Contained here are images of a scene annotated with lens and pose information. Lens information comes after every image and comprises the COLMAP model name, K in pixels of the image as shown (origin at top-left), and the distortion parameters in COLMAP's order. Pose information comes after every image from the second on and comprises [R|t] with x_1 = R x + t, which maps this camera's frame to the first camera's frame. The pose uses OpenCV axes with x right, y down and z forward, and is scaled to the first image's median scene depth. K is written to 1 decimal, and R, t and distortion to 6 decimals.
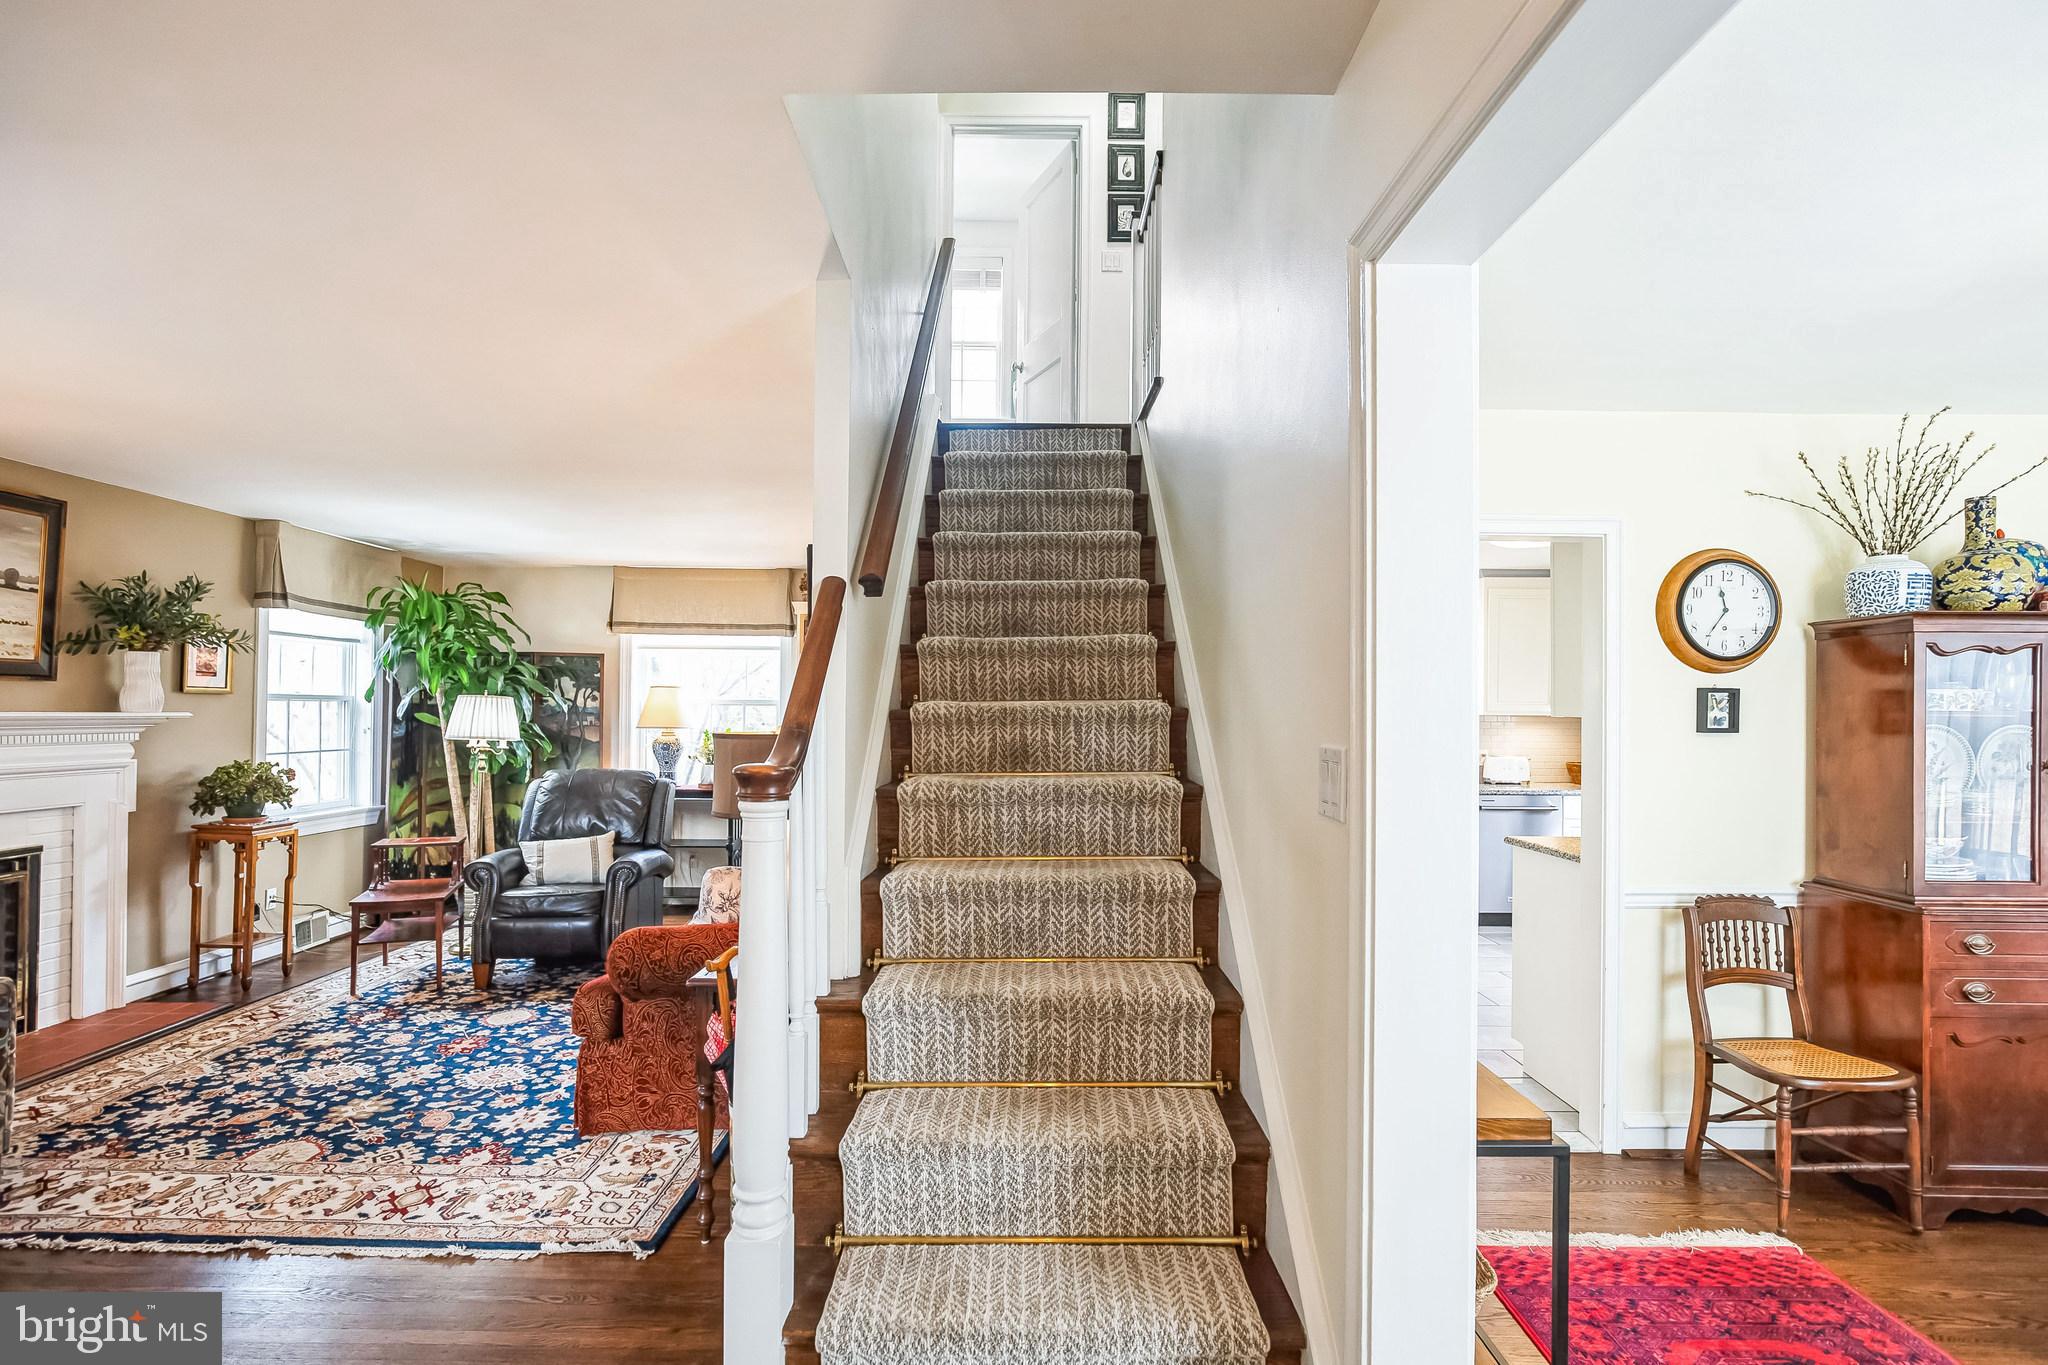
lens RADIAL K [[947.6, 0, 1020.1], [0, 947.6, 698.2], [0, 0, 1]] dist [-0.025838, 0.007618]
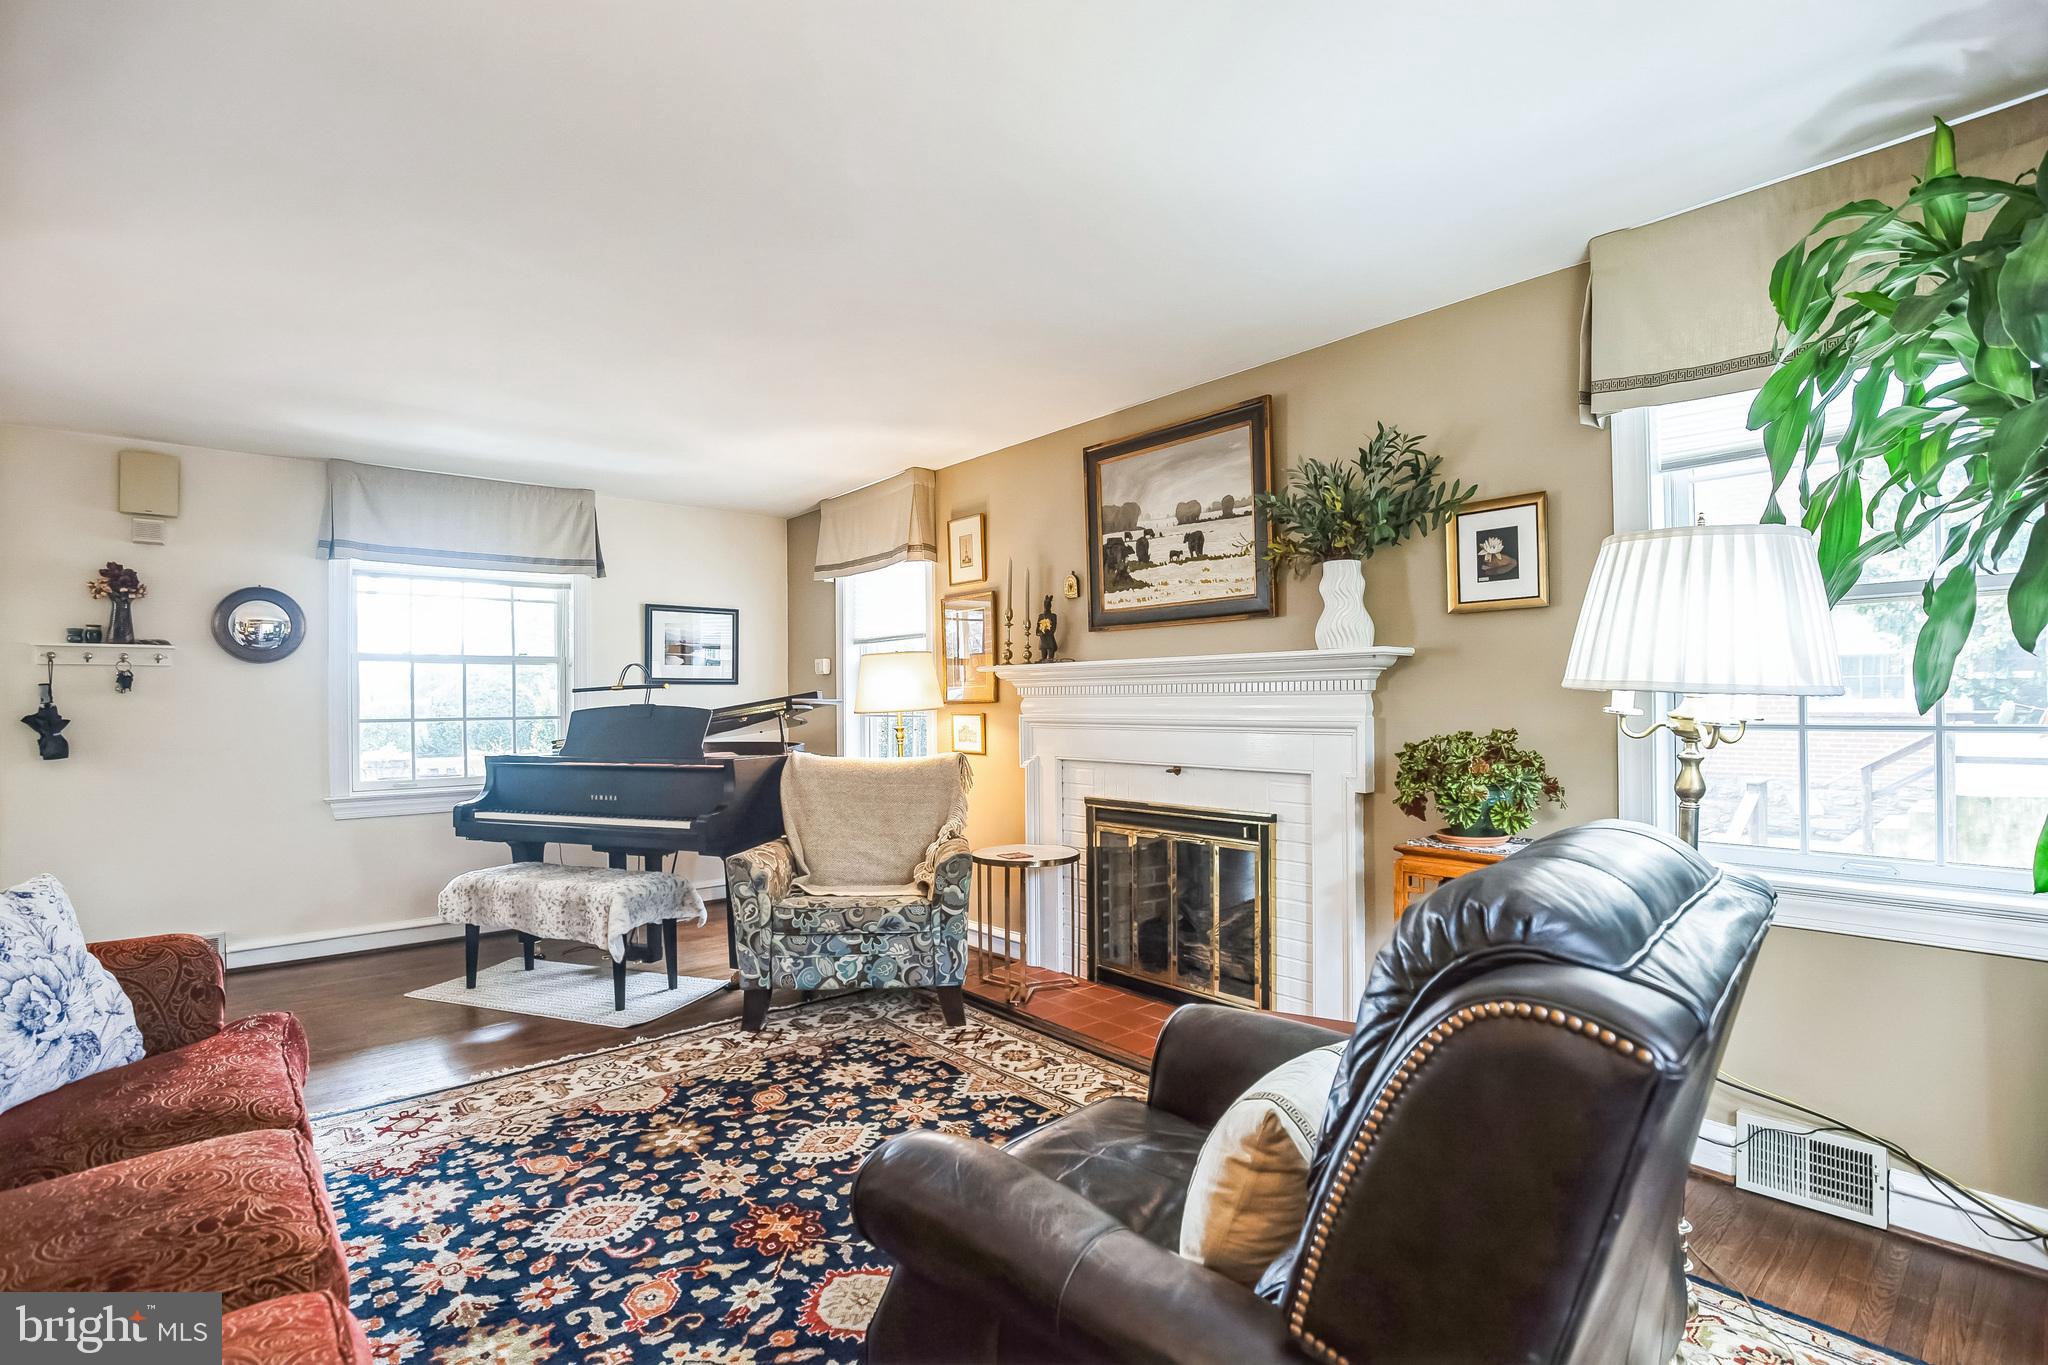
lens RADIAL K [[947.6, 0, 1019.4], [0, 947.6, 697.6], [0, 0, 1]] dist [-0.025838, 0.007618]
pose [[-0.762013, 0.004563, -0.647545, -0.391435], [0.022409, 0.999562, -0.019327, 0.075667], [0.647174, -0.029238, -0.761782, 1.764042]]
